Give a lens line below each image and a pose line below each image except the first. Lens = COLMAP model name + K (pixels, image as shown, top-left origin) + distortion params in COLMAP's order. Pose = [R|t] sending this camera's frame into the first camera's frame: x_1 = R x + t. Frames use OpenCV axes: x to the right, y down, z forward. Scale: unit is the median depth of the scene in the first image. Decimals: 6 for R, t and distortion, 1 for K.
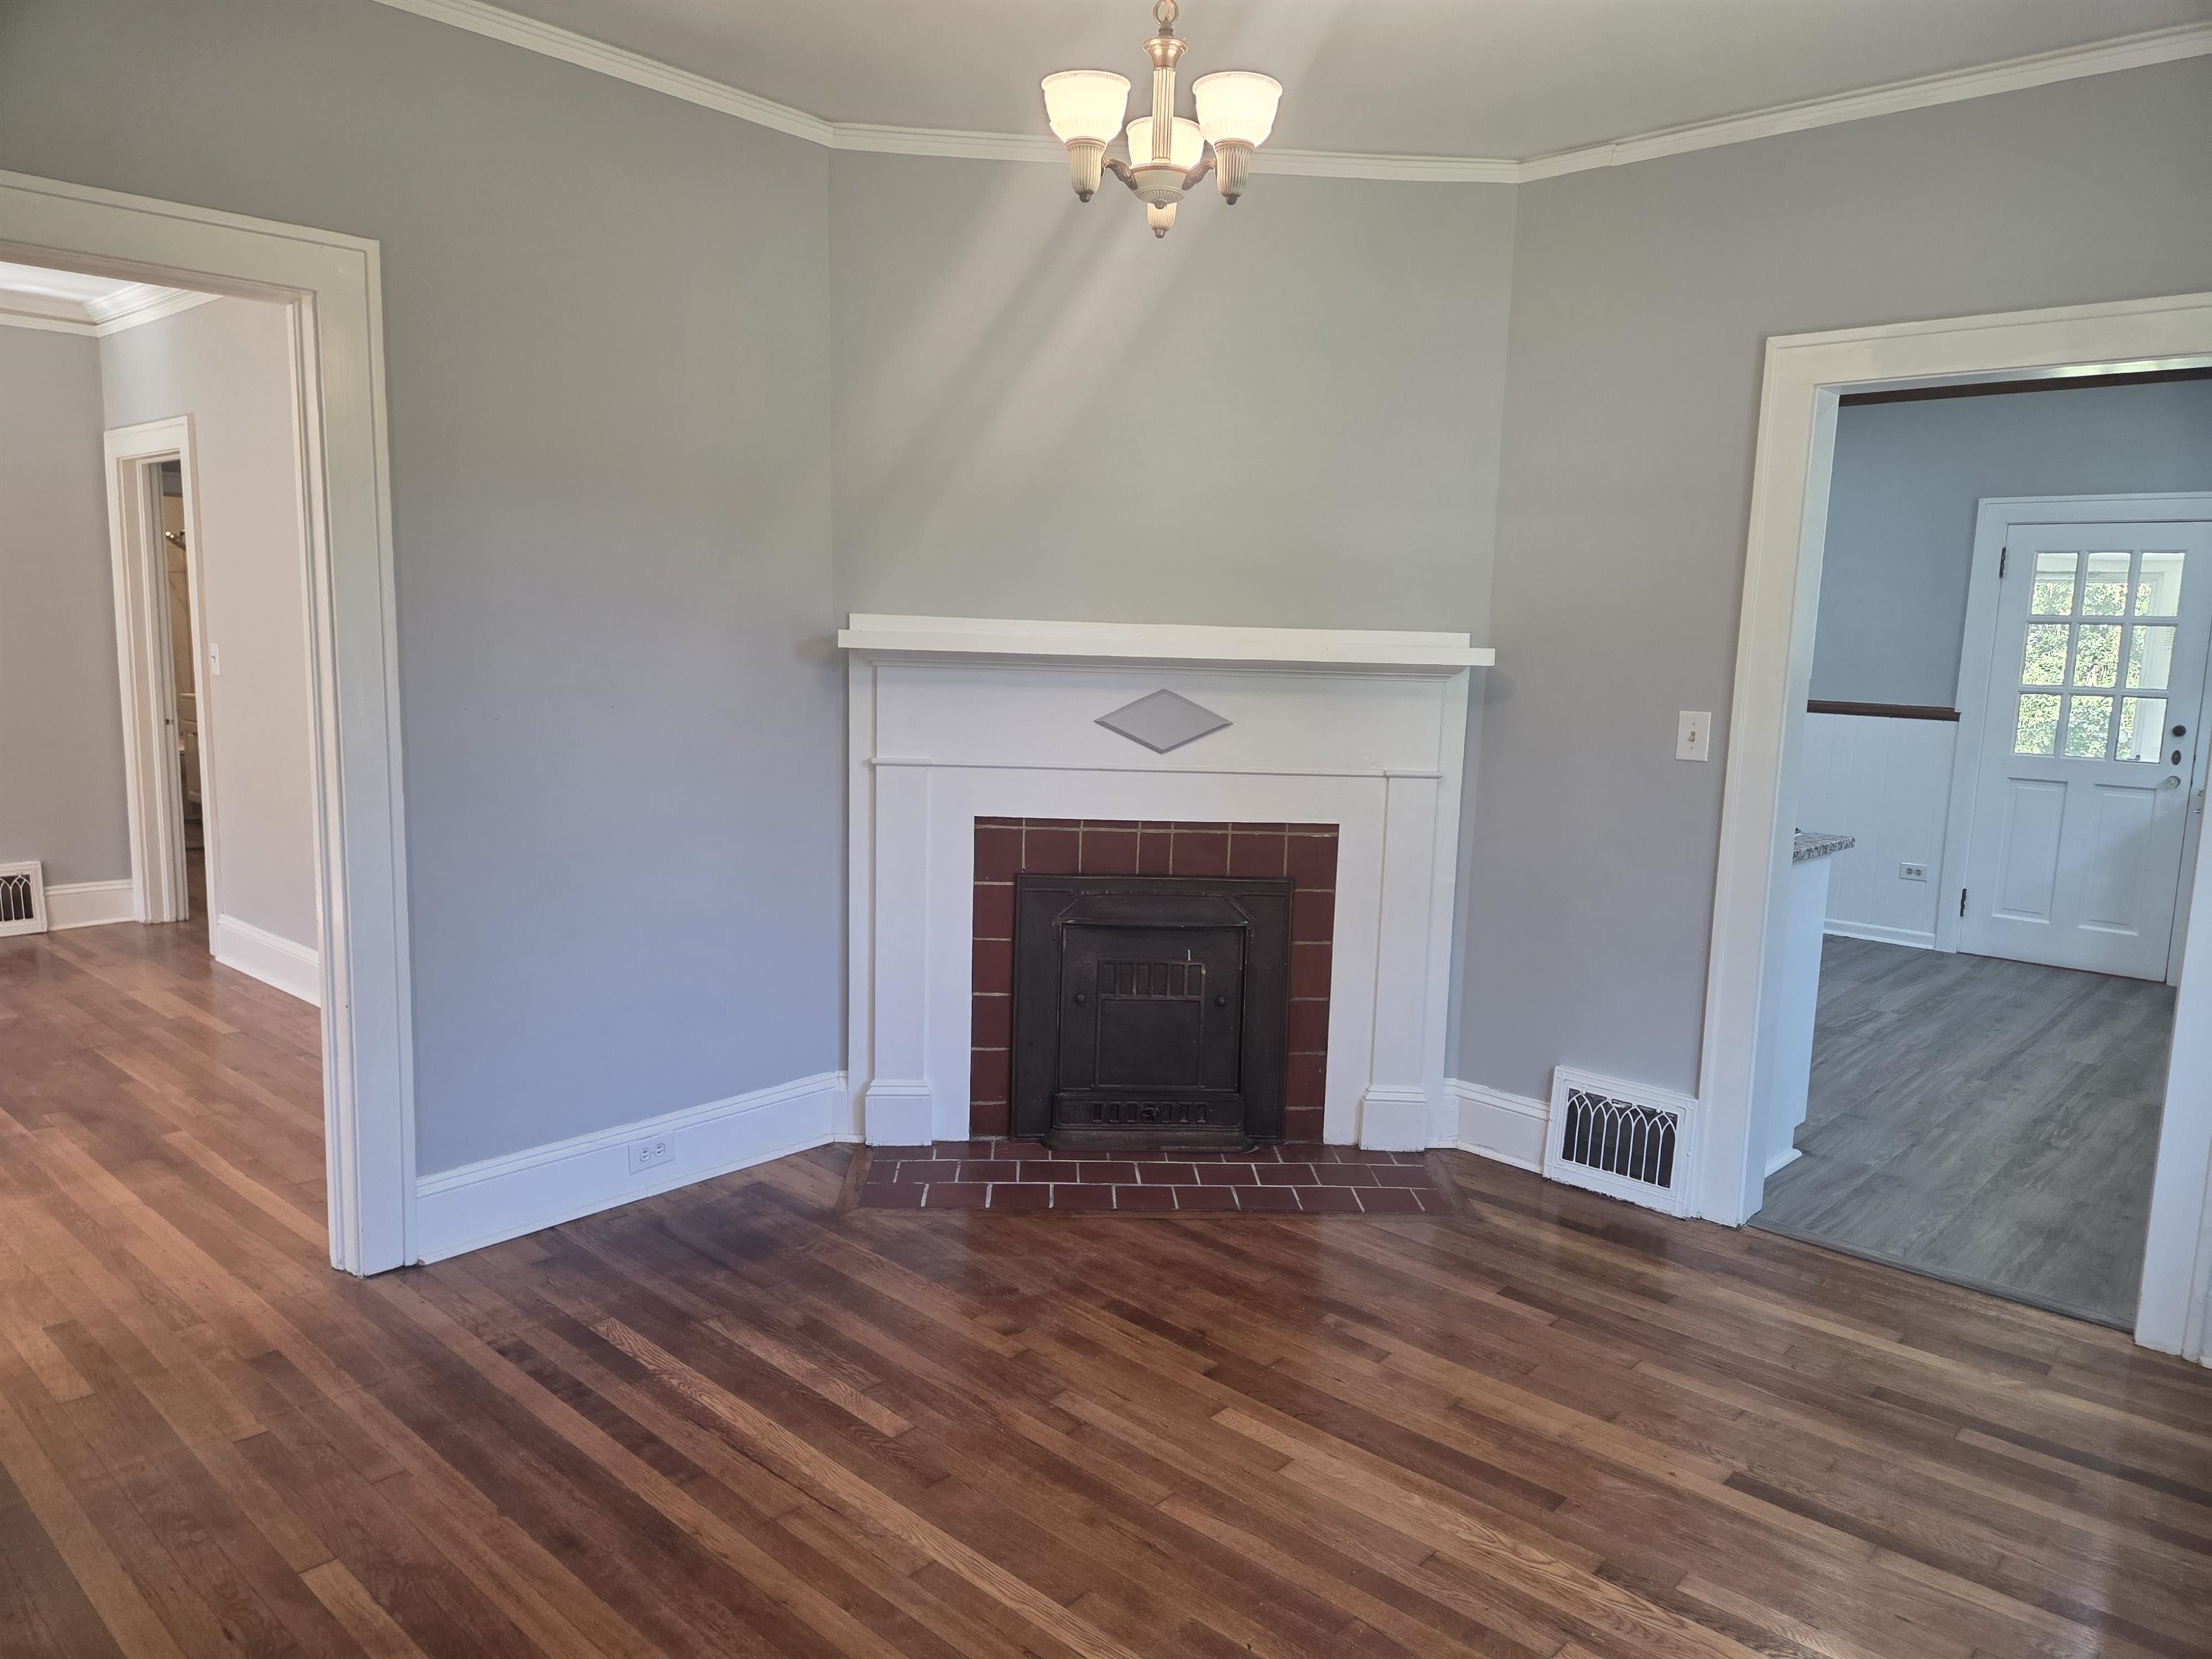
lens RADIAL K [[1488.1, 0, 1110.0], [0, 1488.1, 841.9], [0, 0, 1]] dist [0.083623, -0.080411]
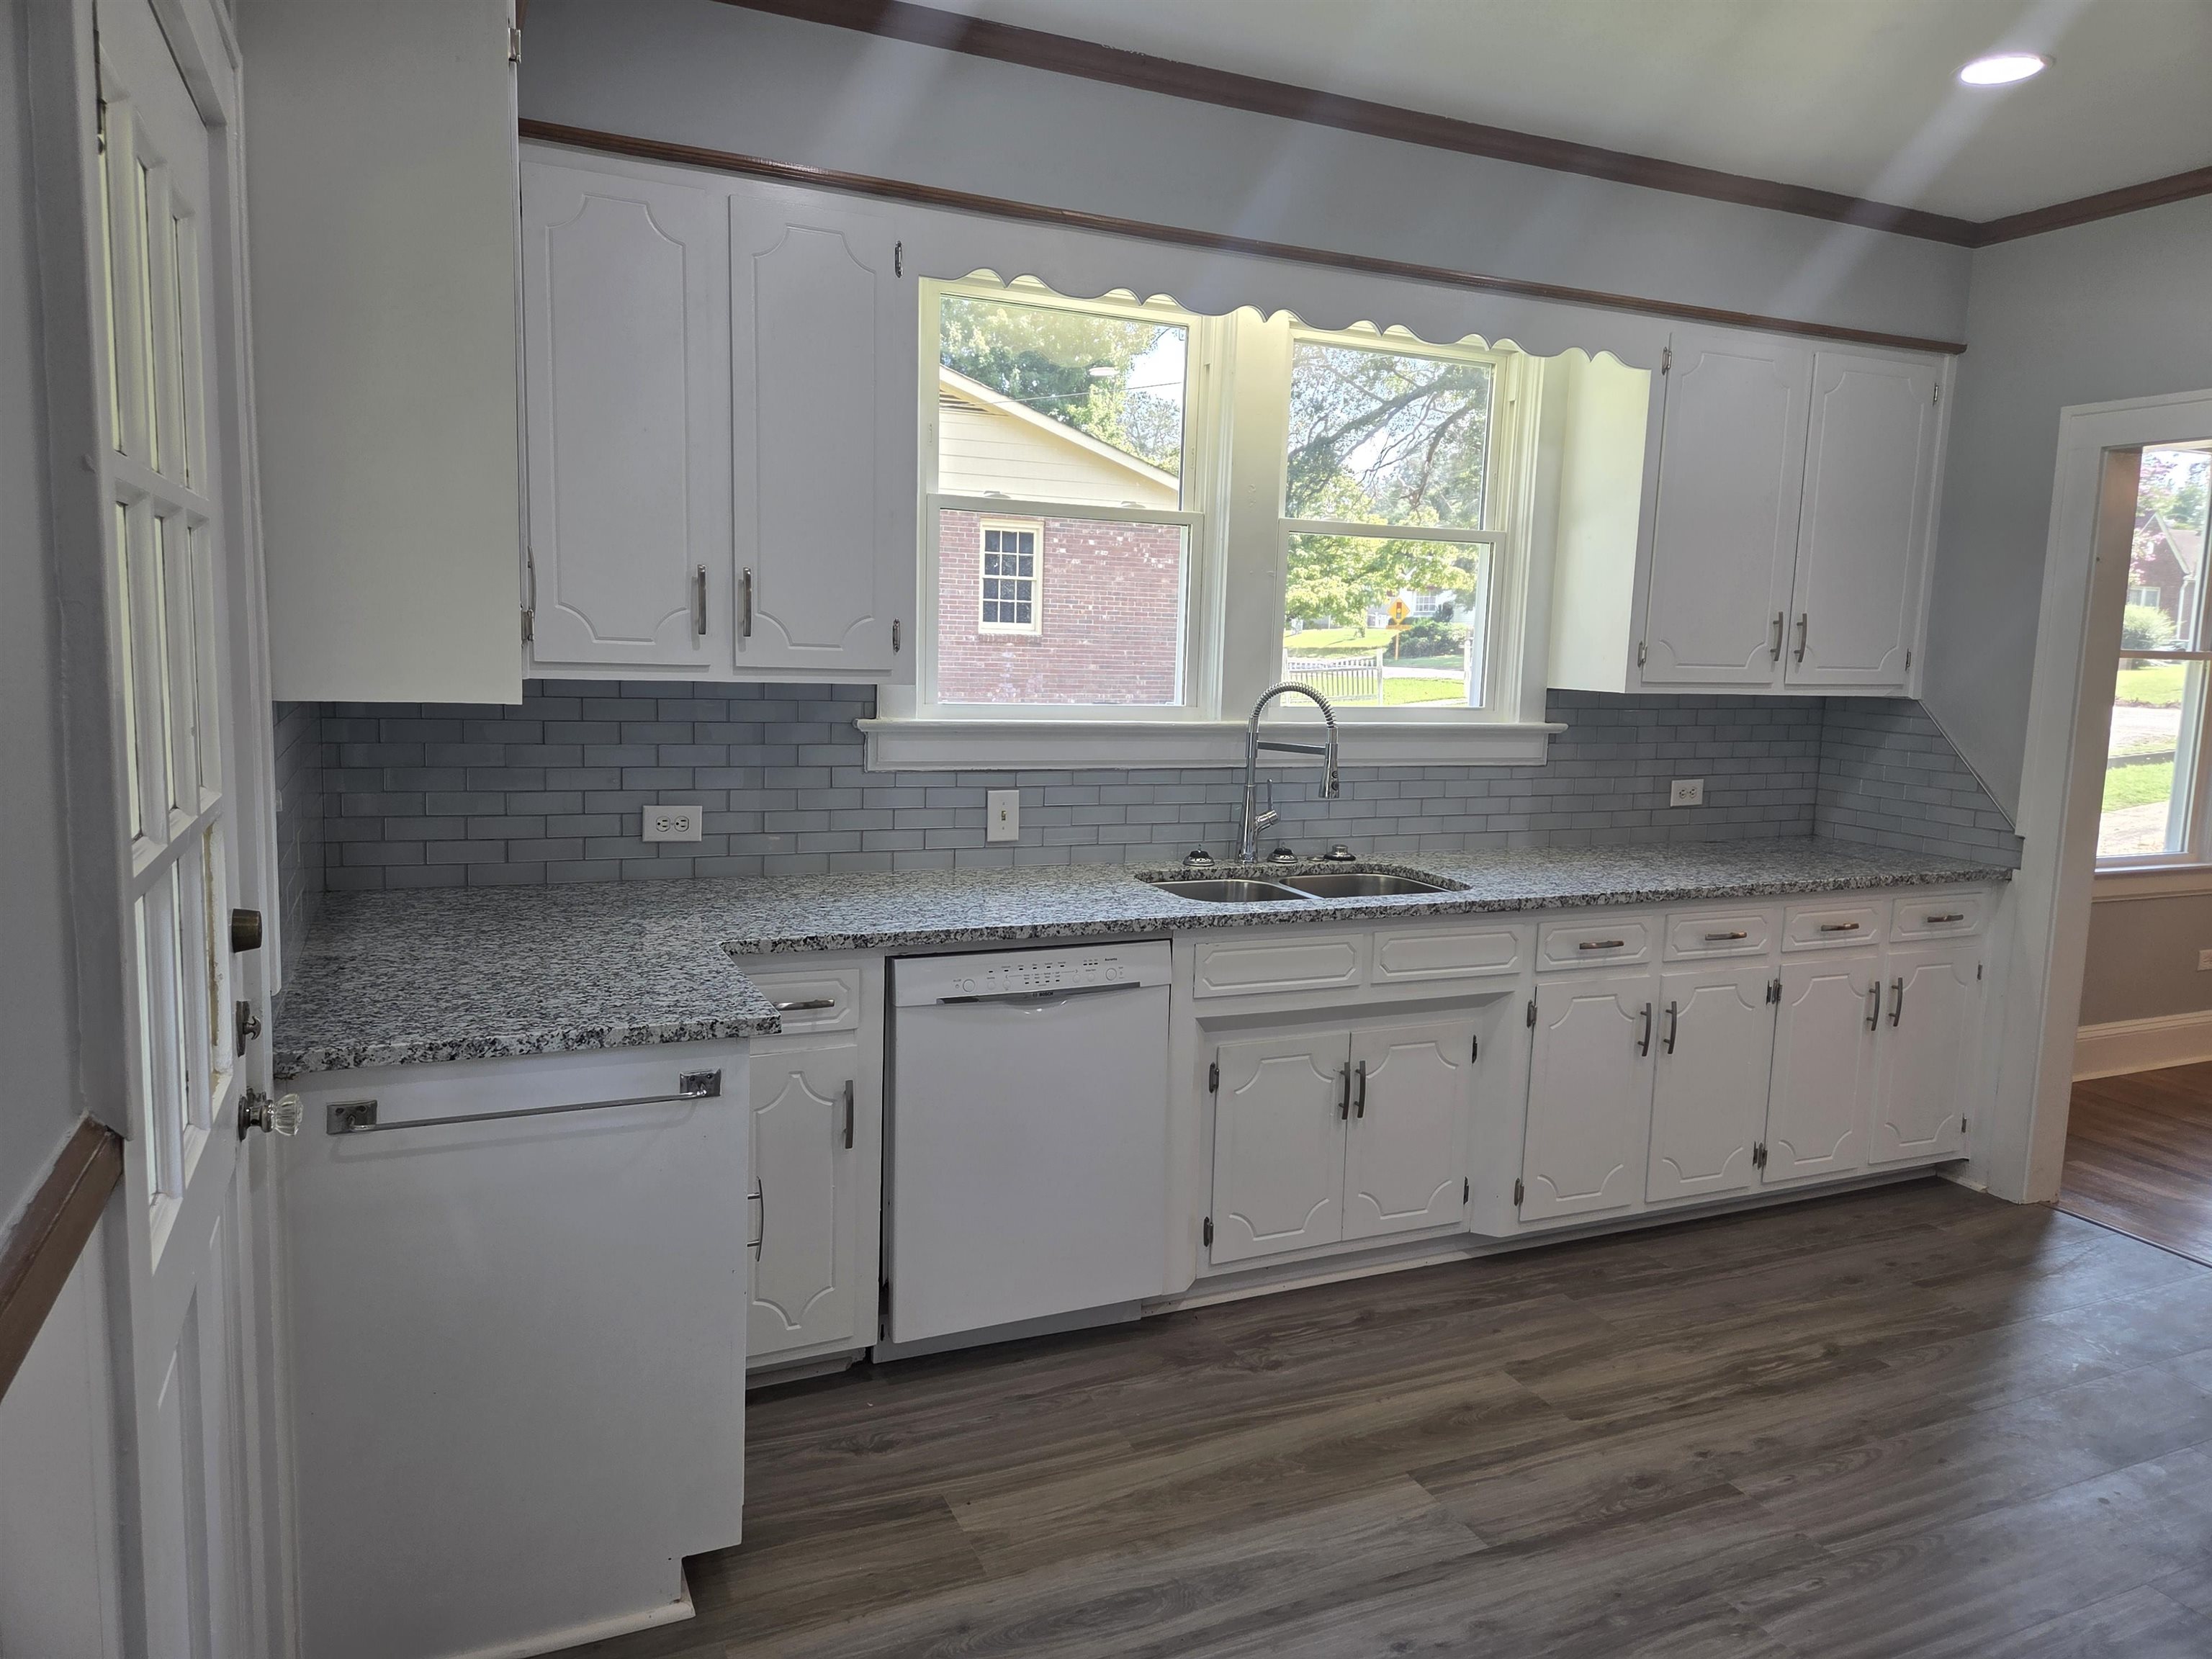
lens RADIAL K [[1472.2, 0, 1126.9], [0, 1472.2, 818.7], [0, 0, 1]] dist [0.093080, -0.086558]
pose [[-0.918383, -0.105214, 0.381449, 0.746772], [-0.001155, 0.964710, 0.263312, -0.258542], [-0.395691, 0.241380, -0.886095, 1.876552]]
